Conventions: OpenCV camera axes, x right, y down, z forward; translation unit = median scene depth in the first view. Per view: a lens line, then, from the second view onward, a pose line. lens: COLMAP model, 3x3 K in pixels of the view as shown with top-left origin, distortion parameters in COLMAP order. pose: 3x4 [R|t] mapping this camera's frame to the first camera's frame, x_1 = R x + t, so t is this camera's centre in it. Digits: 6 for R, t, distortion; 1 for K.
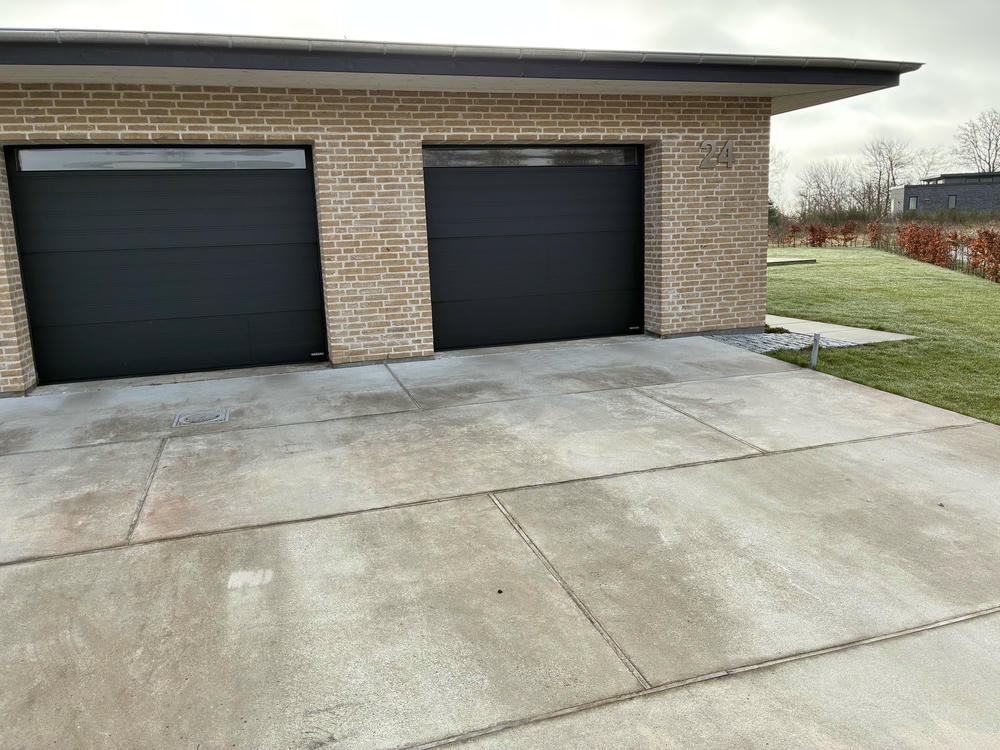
lens RADIAL K [[756.6, 0, 496.2], [0, 756.6, 376.3], [0, 0, 1]] dist [0.019034, 0.003211]
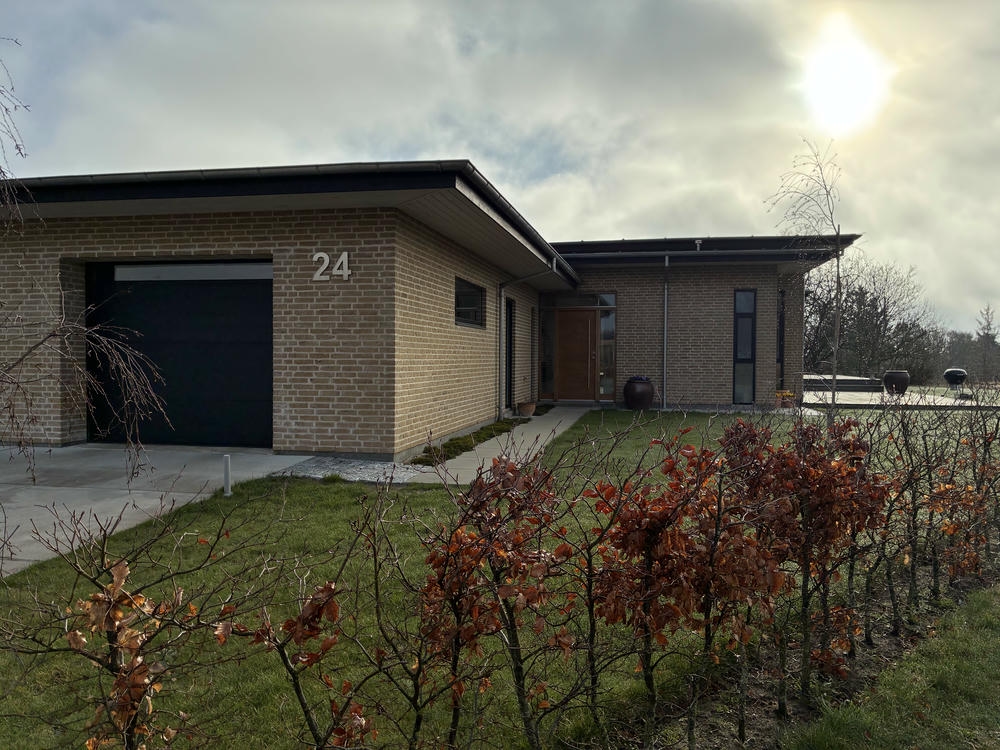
lens RADIAL K [[756.6, 0, 497.0], [0, 756.6, 371.8], [0, 0, 1]] dist [0.019034, 0.003211]
pose [[0.866154, 0.060123, -0.496148, 0.944658], [-0.126277, 0.986854, -0.100862, -0.092099], [0.483561, 0.150014, 0.862360, 0.297600]]
